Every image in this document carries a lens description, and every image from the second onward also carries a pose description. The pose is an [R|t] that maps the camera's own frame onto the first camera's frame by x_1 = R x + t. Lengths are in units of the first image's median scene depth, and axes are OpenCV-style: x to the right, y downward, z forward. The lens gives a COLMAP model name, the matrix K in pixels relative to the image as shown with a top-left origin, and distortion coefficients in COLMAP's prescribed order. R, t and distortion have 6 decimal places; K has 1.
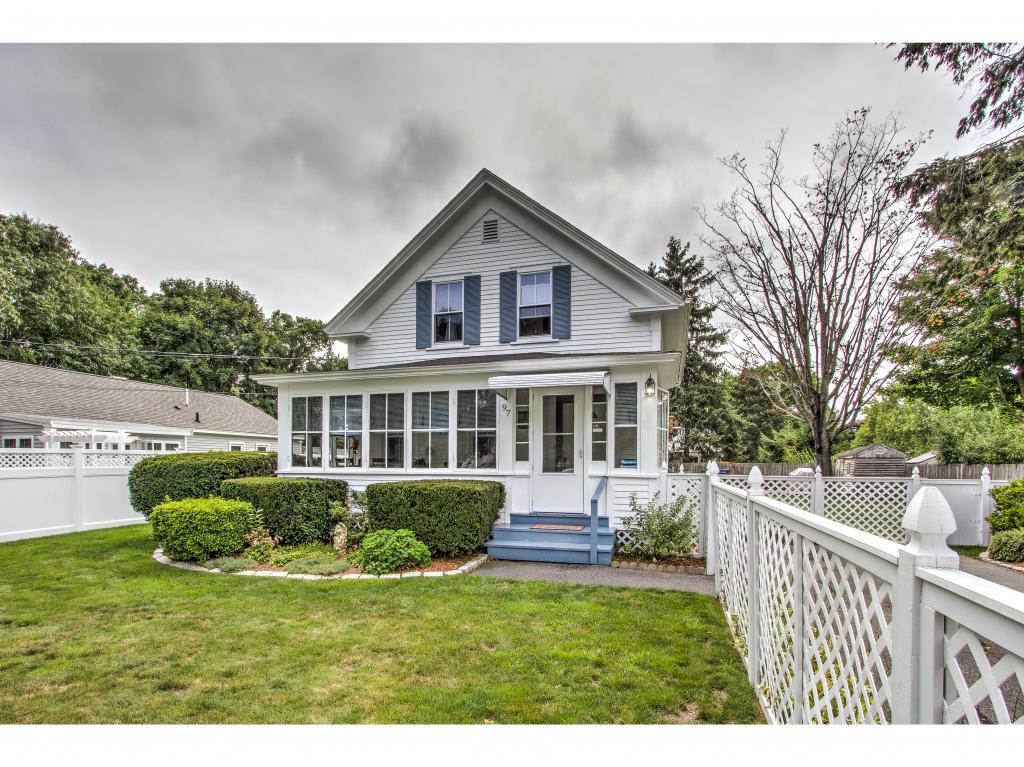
lens RADIAL K [[512.7, 0, 460.3], [0, 512.7, 477.2], [0, 0, 1]] dist [-0.001507, -0.002017]
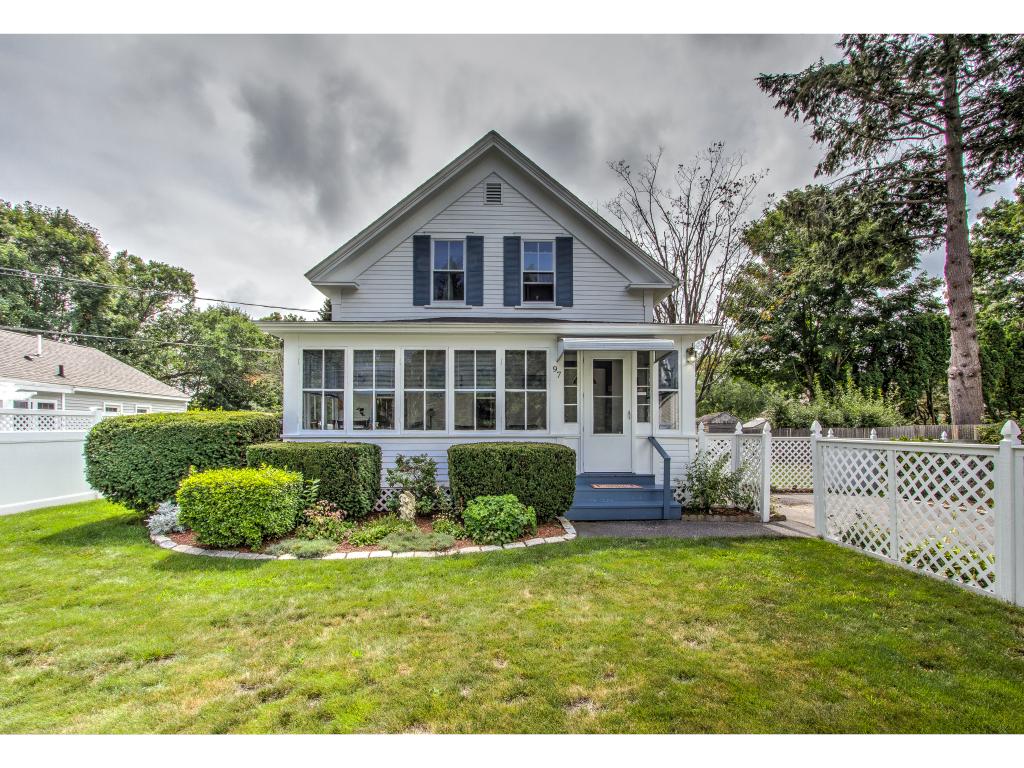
lens RADIAL K [[512.7, 0, 469.5], [0, 512.7, 425.3], [0, 0, 1]] dist [-0.001507, -0.002017]
pose [[0.942938, 0.001016, 0.332965, -0.304605], [0.012923, 0.999130, -0.039647, 0.007979], [-0.332716, 0.041688, 0.942105, 0.092010]]
